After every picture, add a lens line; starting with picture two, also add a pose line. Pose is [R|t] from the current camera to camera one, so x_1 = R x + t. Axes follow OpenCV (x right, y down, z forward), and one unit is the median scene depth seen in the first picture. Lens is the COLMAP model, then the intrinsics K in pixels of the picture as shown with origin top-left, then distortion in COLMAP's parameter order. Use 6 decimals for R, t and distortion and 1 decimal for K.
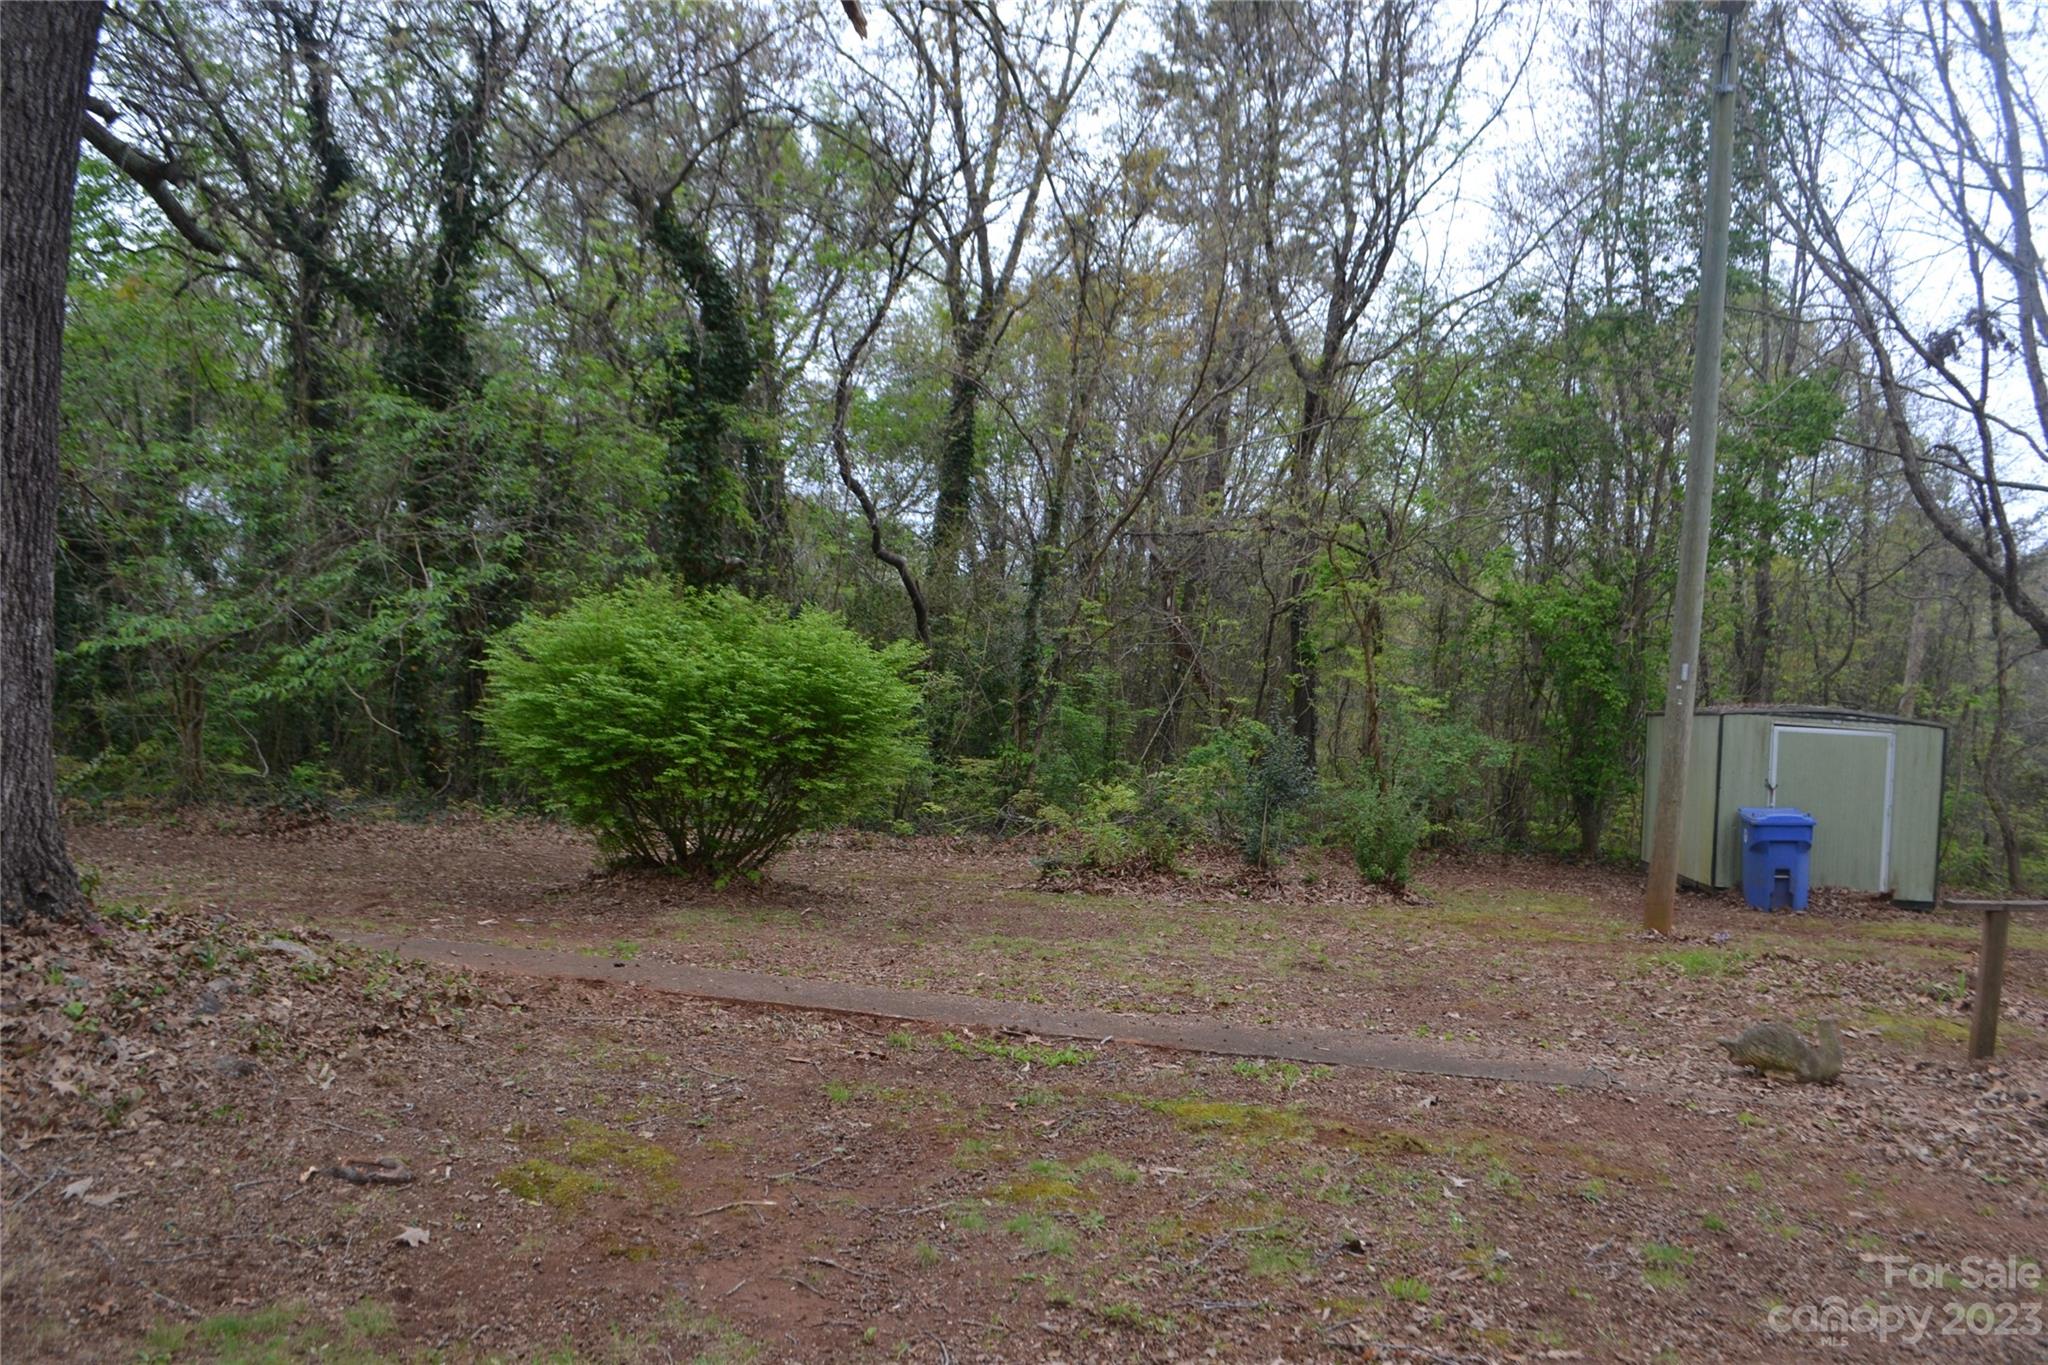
lens RADIAL K [[1641.5, 0, 1042.8], [0, 1641.5, 714.5], [0, 0, 1]] dist [-0.073056, 0.008270]
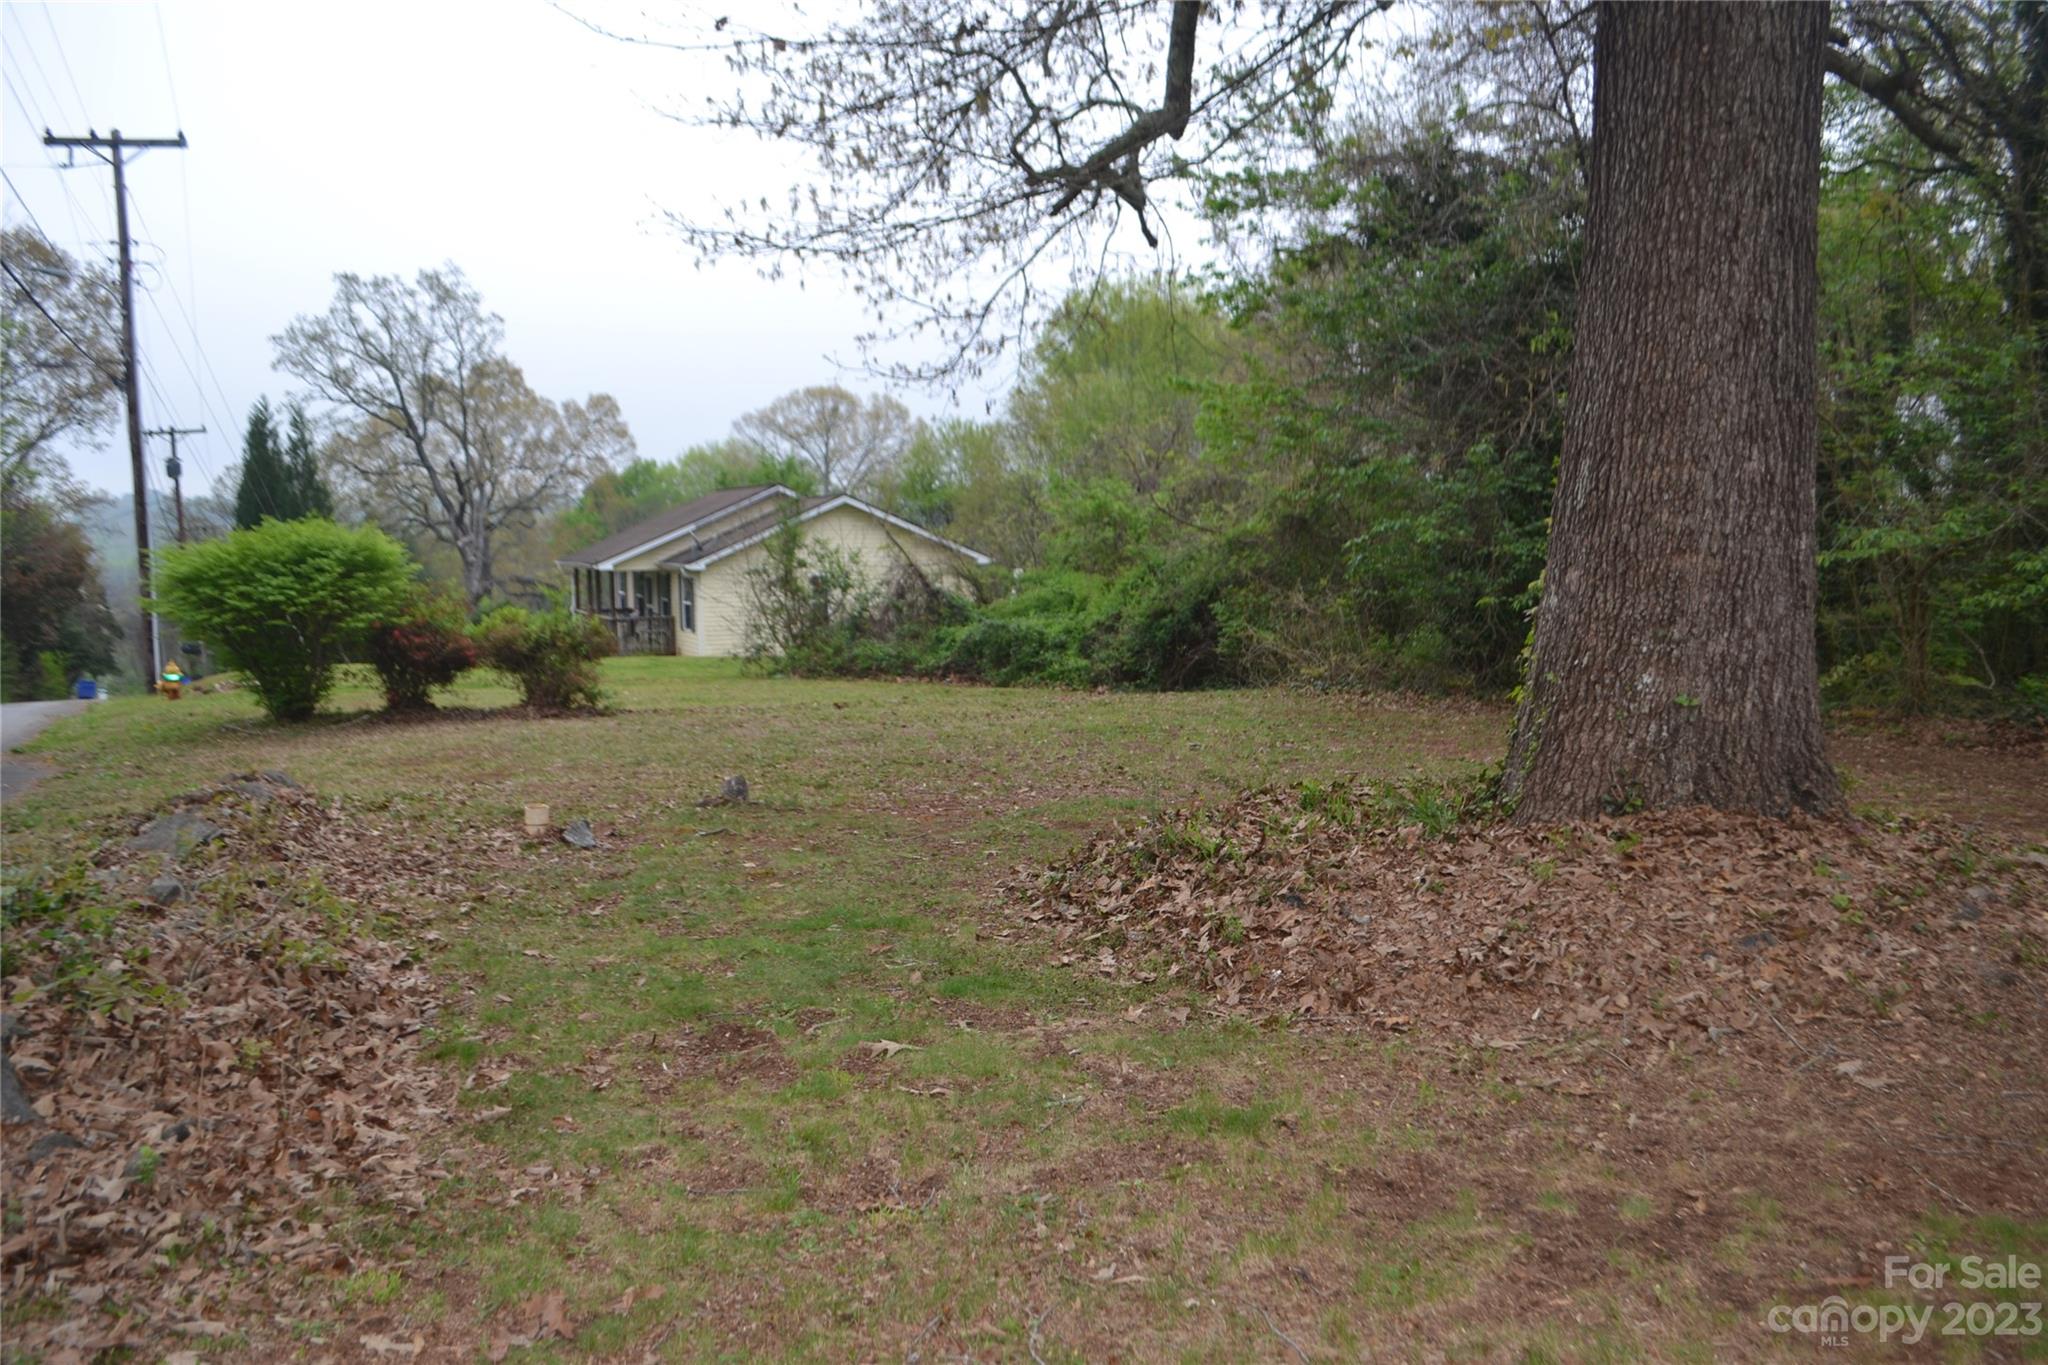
lens RADIAL K [[1641.5, 0, 1052.6], [0, 1641.5, 719.4], [0, 0, 1]] dist [-0.073056, 0.008270]
pose [[0.566828, 0.024745, -0.823464, -0.011516], [0.021529, 0.998763, 0.044833, 0.002353], [0.823555, -0.043141, 0.565594, -0.012741]]
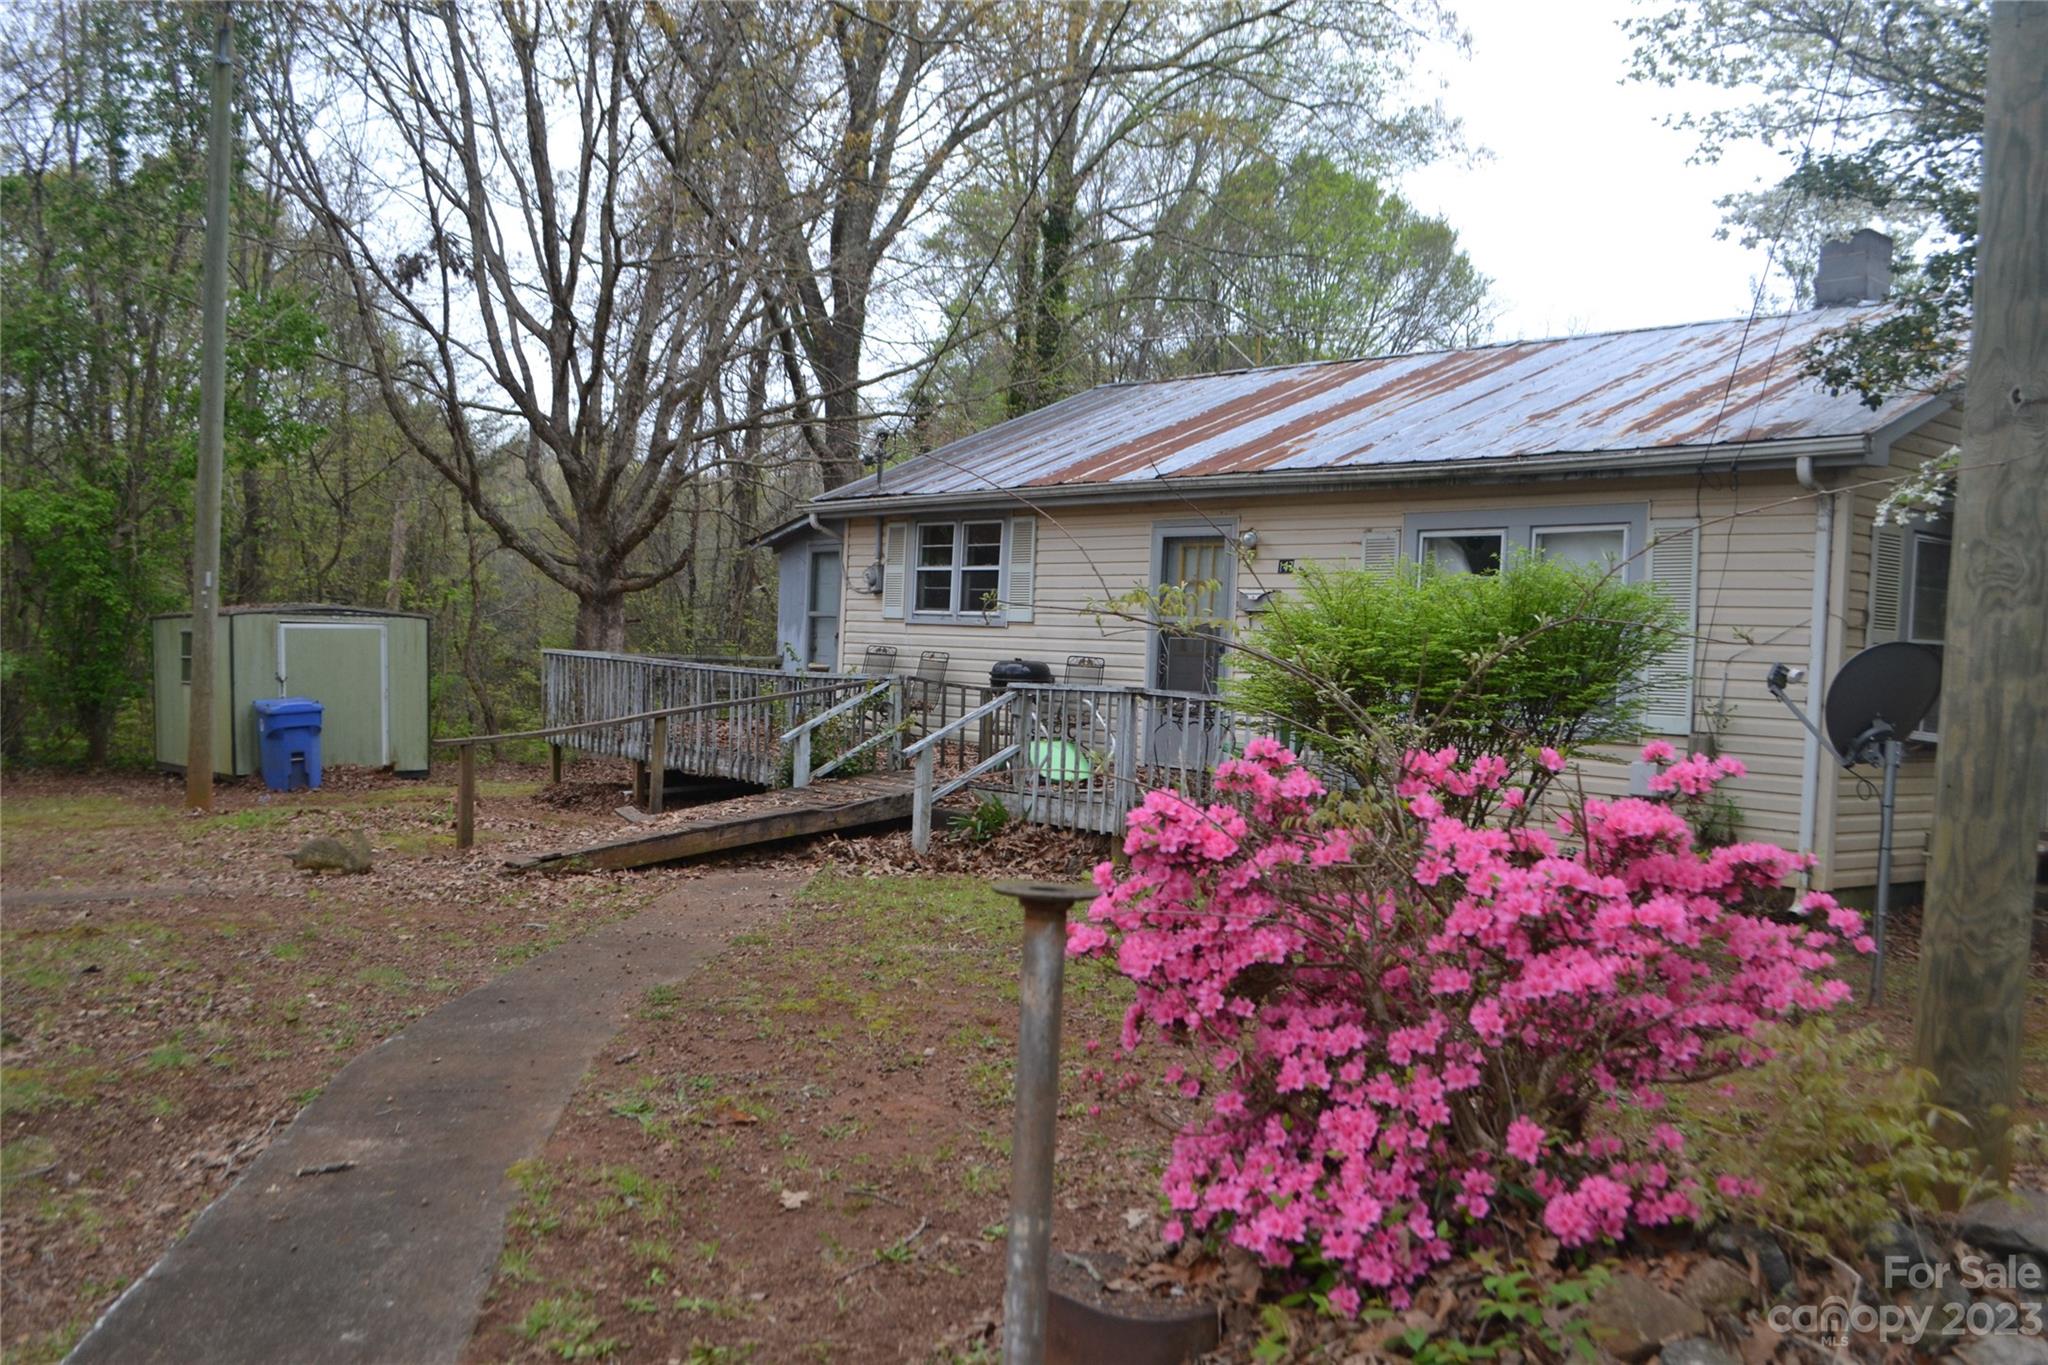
lens RADIAL K [[1823.7, 0, 1036.3], [0, 1823.7, 720.2], [0, 0, 1]] dist [-0.076703, 0.011382]
pose [[0.670315, -0.079537, 0.737802, -0.175111], [0.035814, 0.996548, 0.074892, -0.000784], [-0.741212, -0.023777, 0.670850, -0.317433]]
